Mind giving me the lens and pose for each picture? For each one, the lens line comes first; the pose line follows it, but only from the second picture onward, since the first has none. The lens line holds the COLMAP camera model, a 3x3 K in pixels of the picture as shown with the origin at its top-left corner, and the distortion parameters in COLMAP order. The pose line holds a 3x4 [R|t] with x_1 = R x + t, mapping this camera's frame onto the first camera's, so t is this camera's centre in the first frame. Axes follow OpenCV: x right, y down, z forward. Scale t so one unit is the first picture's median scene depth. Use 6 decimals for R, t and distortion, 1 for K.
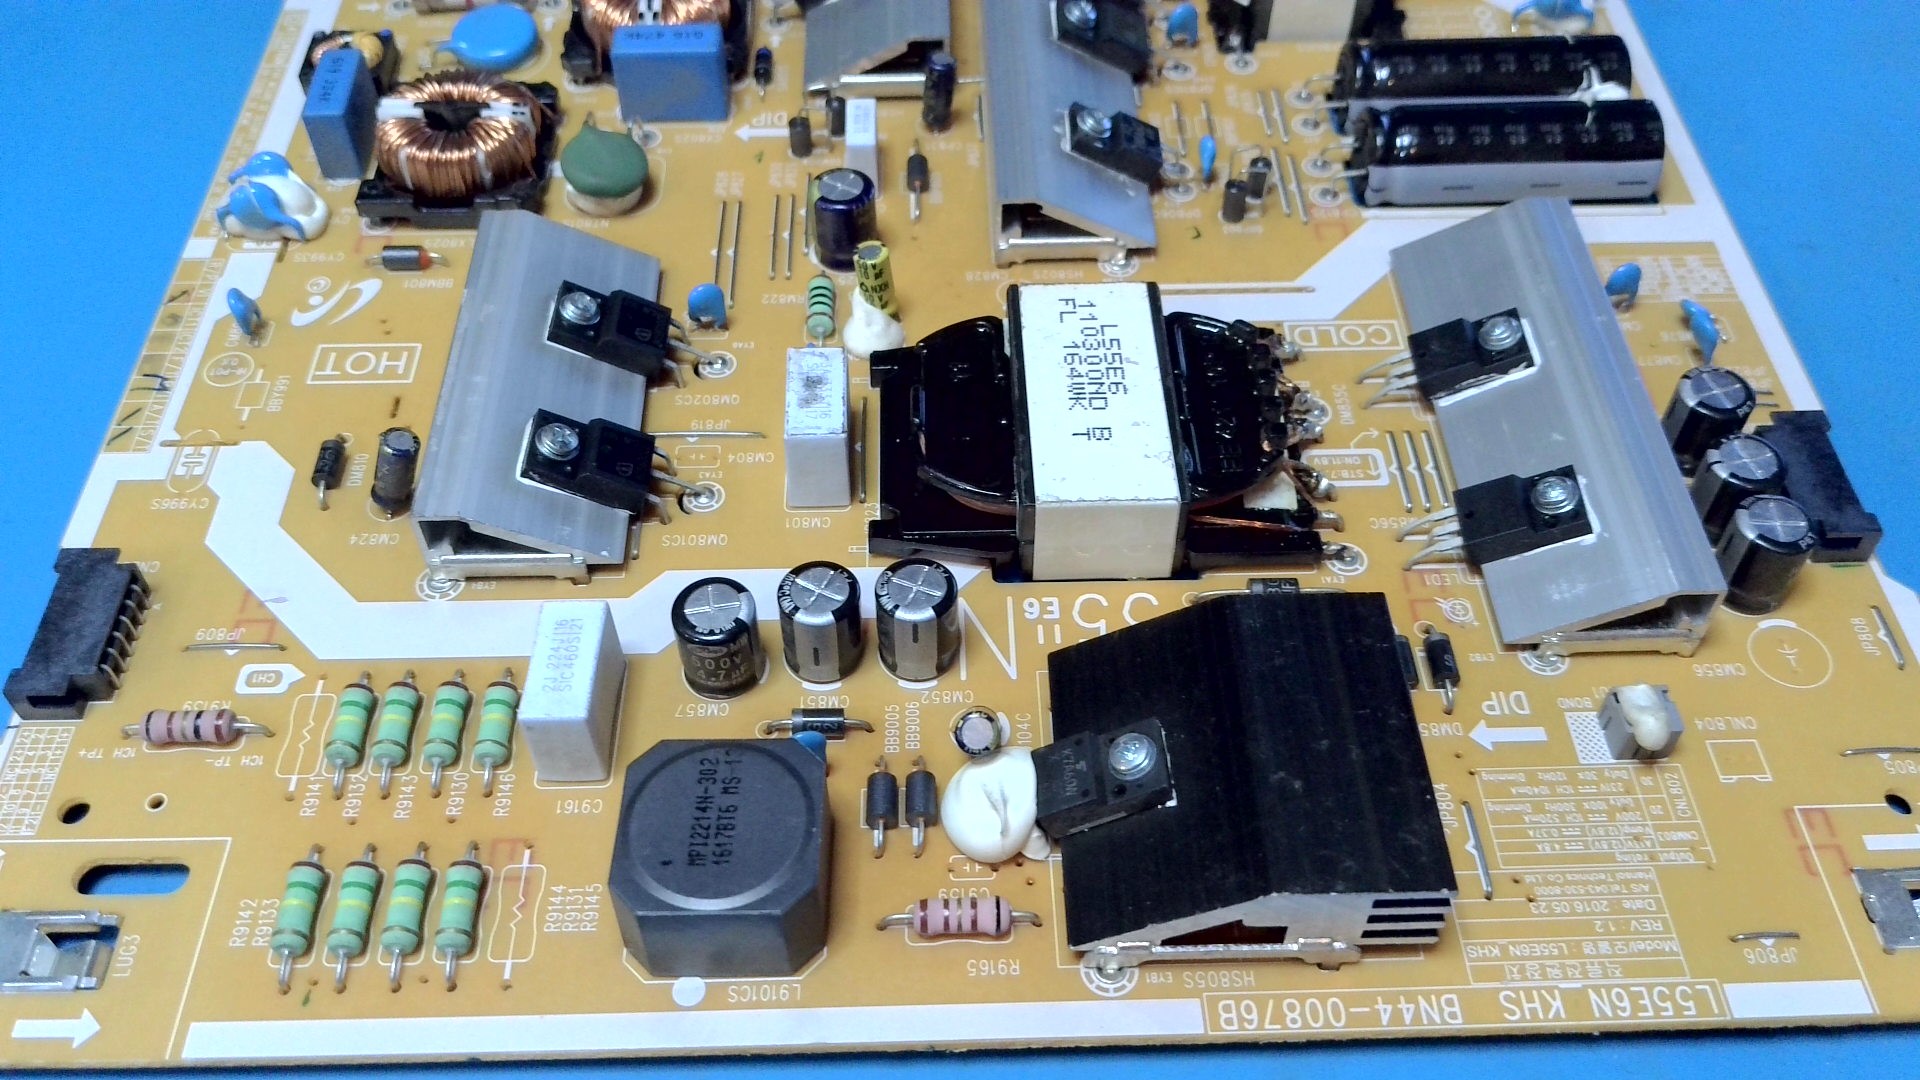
lens RADIAL K [[1663.1, 0, 960.0], [0, 1663.1, 540.0], [0, 0, 1]] dist [-0.006572, -0.011392]
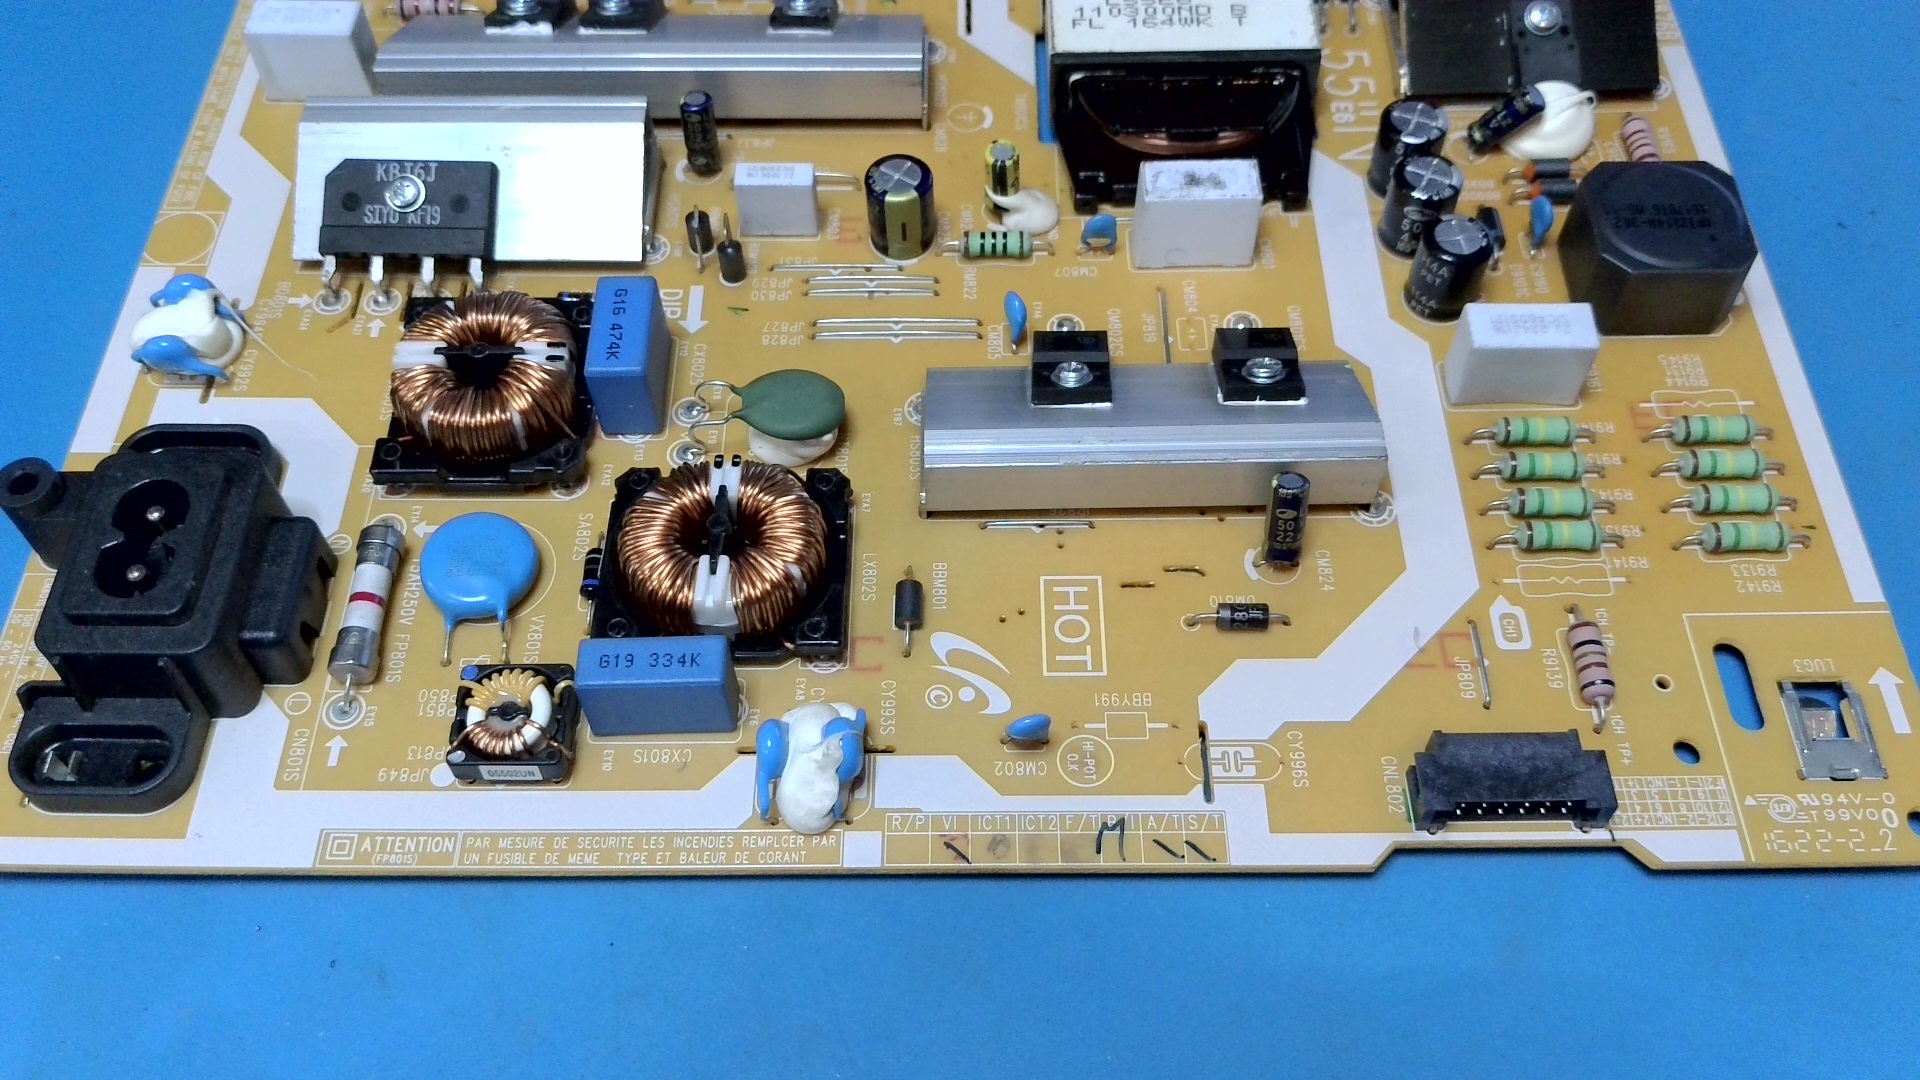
lens RADIAL K [[1663.1, 0, 960.0], [0, 1663.1, 540.0], [0, 0, 1]] dist [-0.006572, -0.011392]
pose [[0.022233, -0.822395, 0.568482, -0.906206], [0.773354, 0.374507, 0.511536, -0.682358], [-0.633585, 0.428265, 0.644329, 0.493722]]
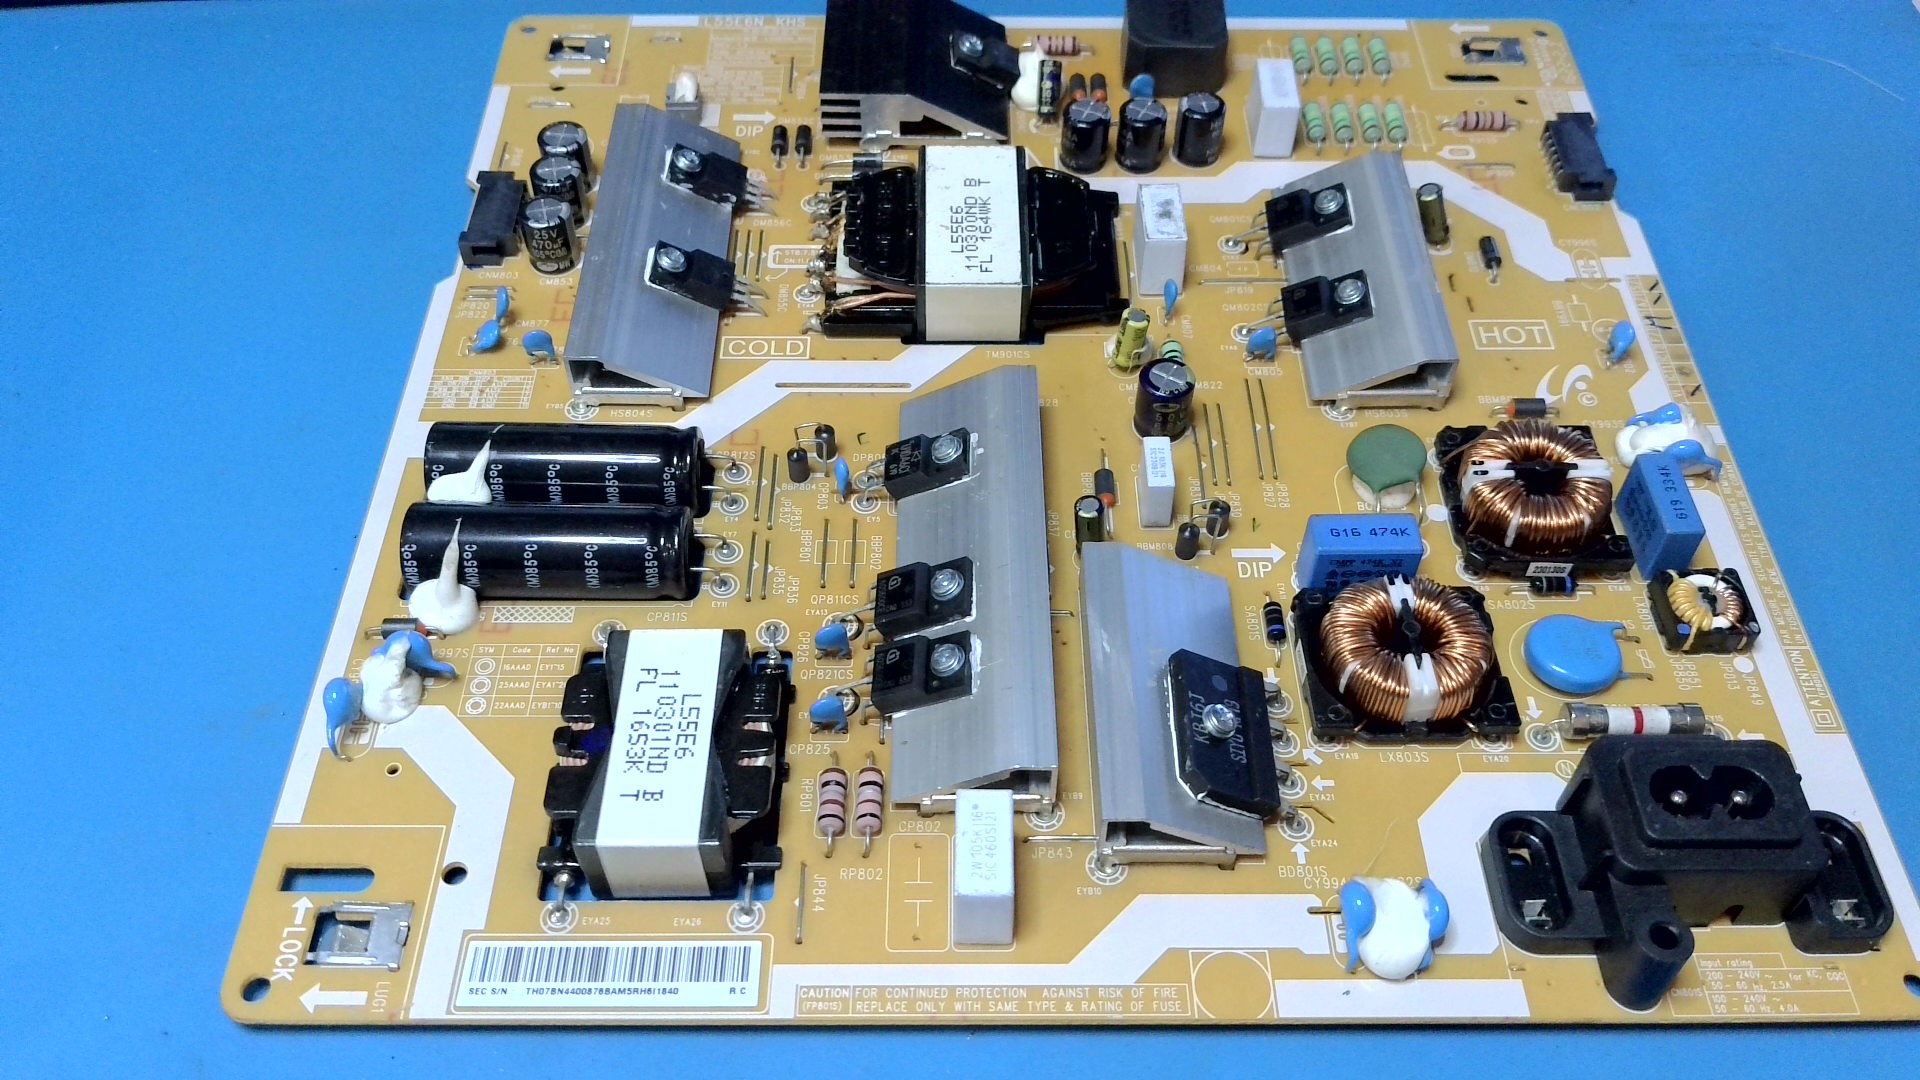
lens RADIAL K [[1614.9, 0, 989.4], [0, 1614.9, 534.7], [0, 0, 1]] dist [0.020151, 0.000197]
pose [[-0.999828, -0.018178, -0.003555, 0.066324], [0.000029, -0.193509, 0.981099, -1.546142], [-0.018522, 0.980930, 0.193476, 1.003516]]
